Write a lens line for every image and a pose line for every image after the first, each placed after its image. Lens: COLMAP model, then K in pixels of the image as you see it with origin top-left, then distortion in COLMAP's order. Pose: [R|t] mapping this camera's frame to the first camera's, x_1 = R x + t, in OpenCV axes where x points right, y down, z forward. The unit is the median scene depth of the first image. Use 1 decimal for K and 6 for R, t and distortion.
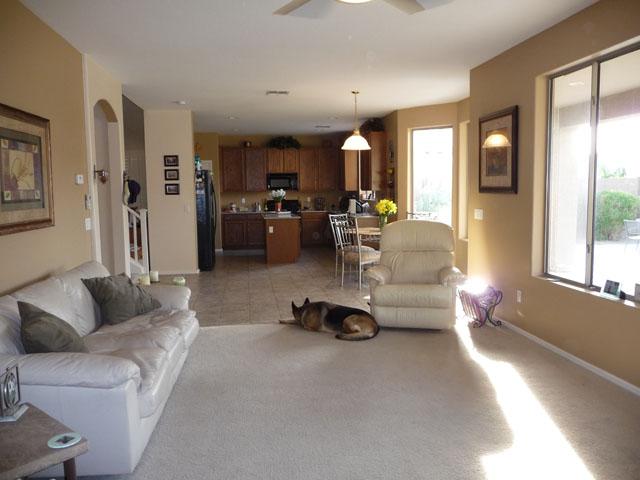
lens RADIAL K [[525.2, 0, 320.0], [0, 525.2, 240.0], [0, 0, 1]] dist [-0.040471, 0.050995]
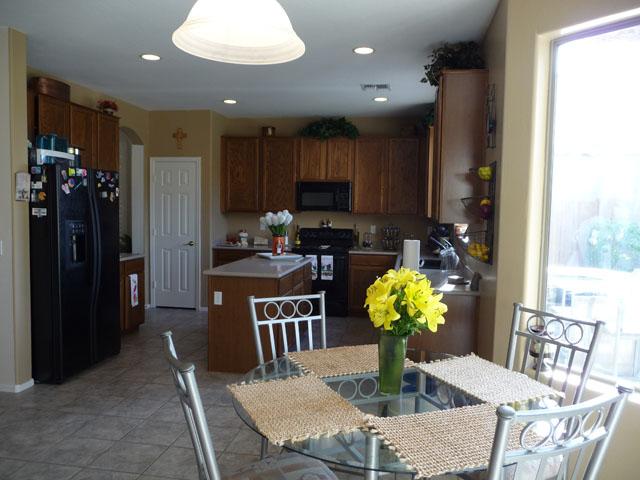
lens RADIAL K [[525.2, 0, 320.0], [0, 525.2, 240.0], [0, 0, 1]] dist [-0.040471, 0.050995]
pose [[0.952334, 0.050471, -0.300853, 0.127338], [-0.060197, 0.997918, -0.023139, -0.065423], [0.299059, 0.040147, 0.953390, 0.588433]]
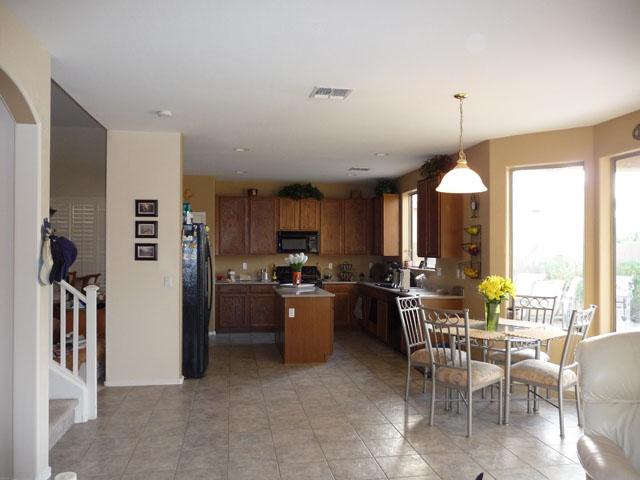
lens RADIAL K [[525.2, 0, 320.0], [0, 525.2, 240.0], [0, 0, 1]] dist [-0.040471, 0.050995]
pose [[0.999527, 0.016314, 0.026054, -0.076110], [-0.013249, 0.993420, -0.113760, -0.036650], [-0.027739, 0.113362, 0.993167, 0.314858]]
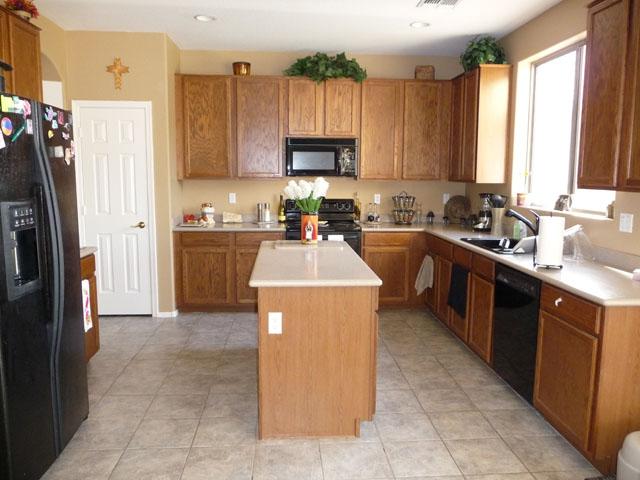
lens RADIAL K [[525.2, 0, 320.0], [0, 525.2, 240.0], [0, 0, 1]] dist [-0.040471, 0.050995]
pose [[0.997356, 0.029907, -0.066228, -0.052773], [-0.027781, 0.999076, 0.032802, -0.073831], [0.067148, -0.030876, 0.997265, 0.726635]]
